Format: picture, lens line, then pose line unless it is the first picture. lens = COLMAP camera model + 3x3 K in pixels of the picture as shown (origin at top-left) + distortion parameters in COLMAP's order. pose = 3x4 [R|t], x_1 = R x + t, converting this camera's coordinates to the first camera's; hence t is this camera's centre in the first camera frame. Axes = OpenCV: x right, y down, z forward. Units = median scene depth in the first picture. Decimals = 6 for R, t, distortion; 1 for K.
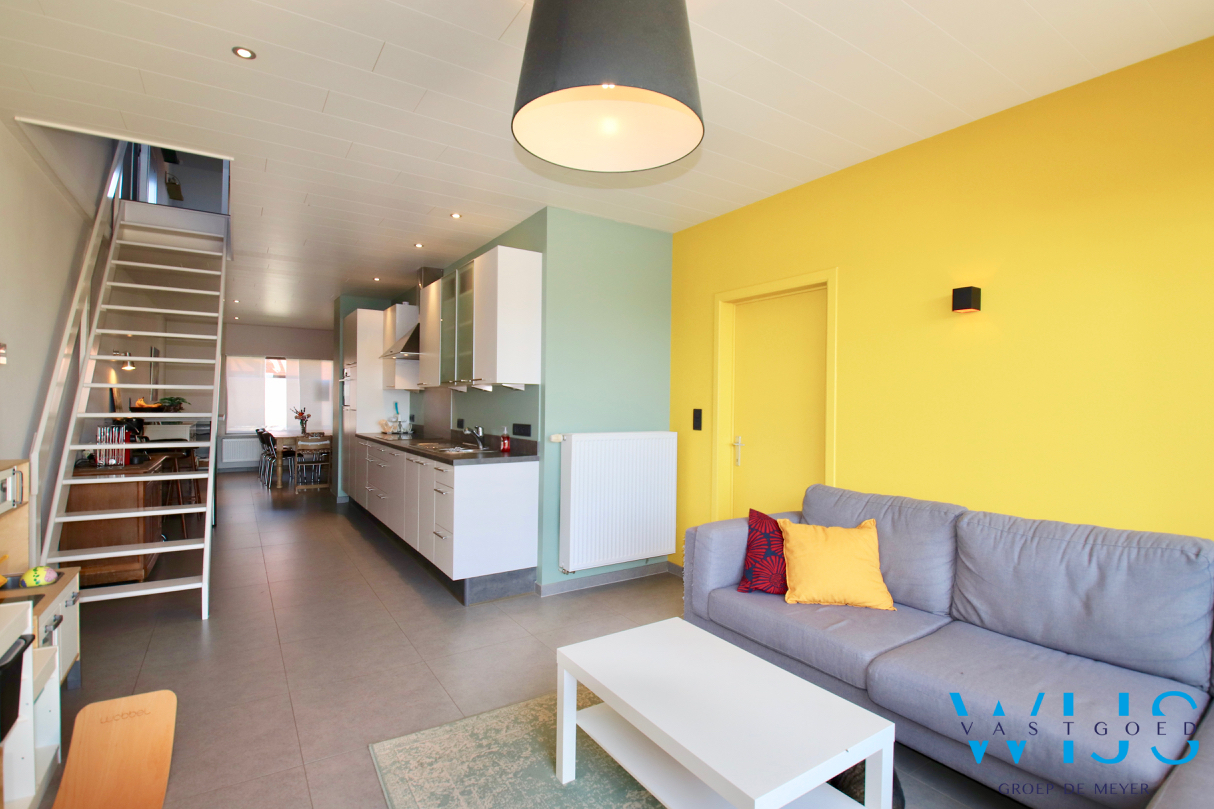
lens RADIAL K [[568.3, 0, 598.4], [0, 568.3, 409.5], [0, 0, 1]] dist [-0.004050, -0.000606]
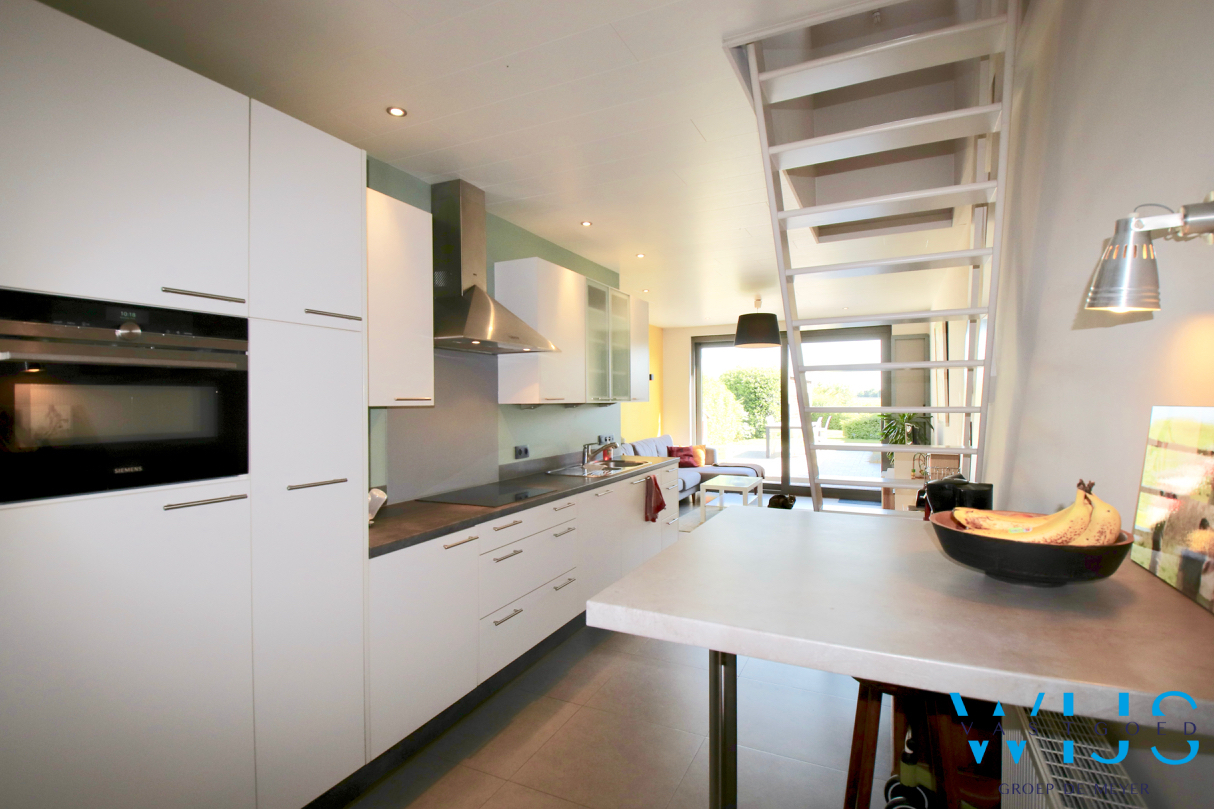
lens RADIAL K [[568.3, 0, 607.6], [0, 568.3, 404.4], [0, 0, 1]] dist [-0.004050, -0.000606]
pose [[-0.509013, -0.019694, 0.860533, -0.595364], [0.002335, 0.999703, 0.024260, -0.035099], [-0.860755, 0.014358, -0.508816, 0.815956]]
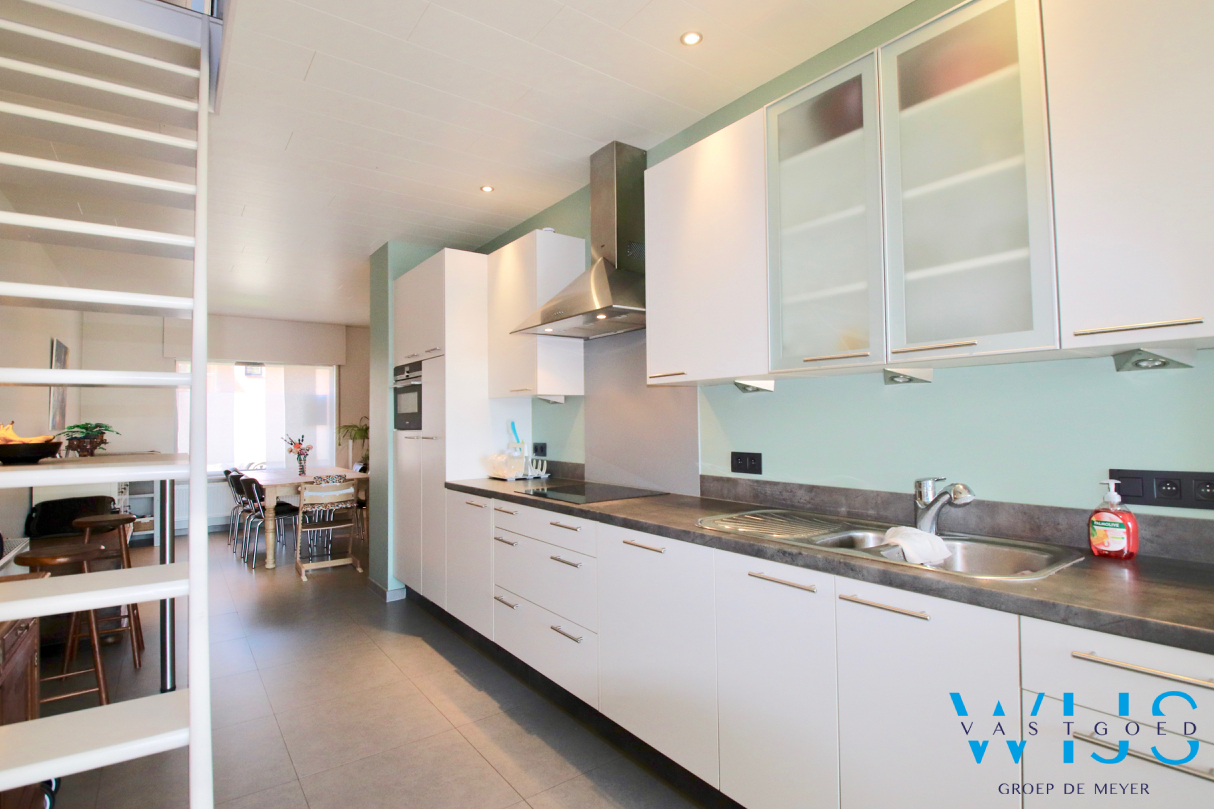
lens RADIAL K [[592.4, 0, 604.8], [0, 592.4, 400.5], [0, 0, 1]] dist [-0.010961, -0.000979]
pose [[0.997794, -0.028352, 0.060022, -0.242830], [0.030769, 0.998736, -0.039745, -0.005860], [-0.058819, 0.041504, 0.997405, 0.346350]]
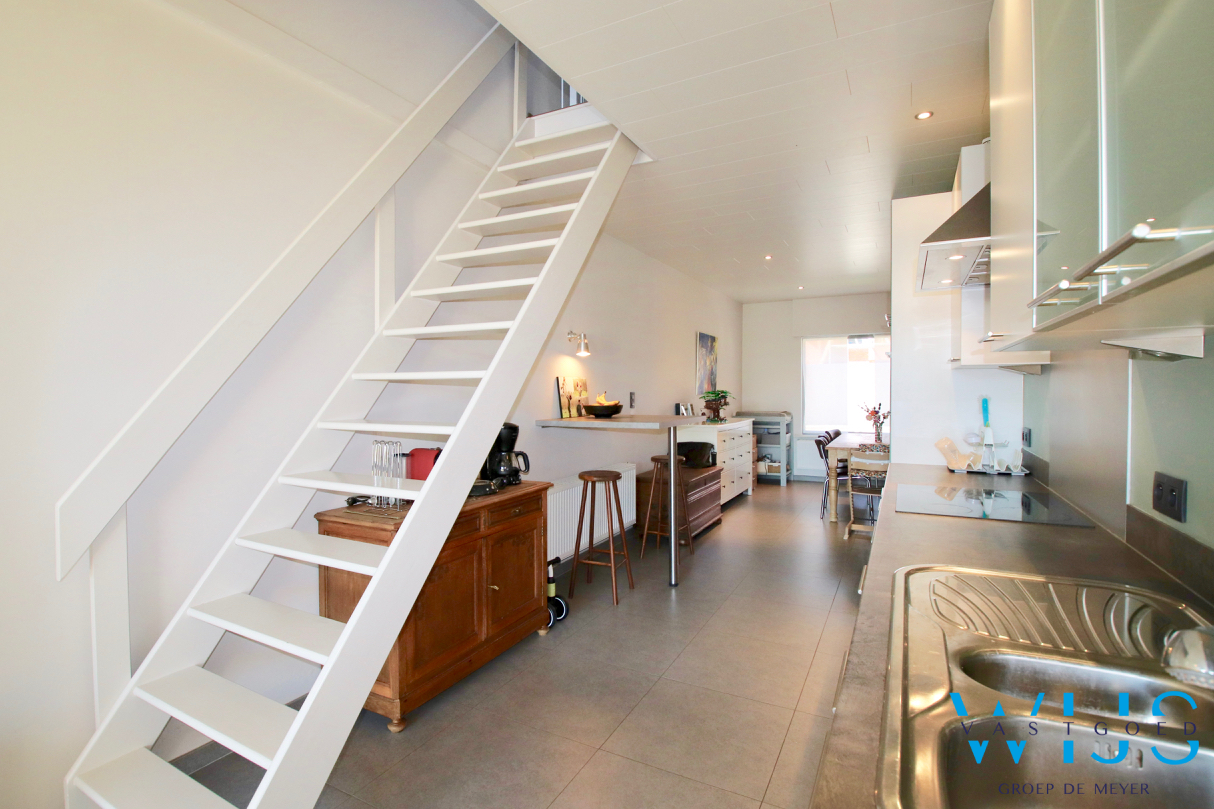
lens RADIAL K [[568.3, 0, 602.9], [0, 568.3, 398.6], [0, 0, 1]] dist [-0.004050, -0.000606]
pose [[0.484040, -0.002615, -0.875042, -0.098137], [0.002640, 0.999995, -0.001528, -0.009977], [0.875042, -0.001571, 0.484045, 0.438506]]
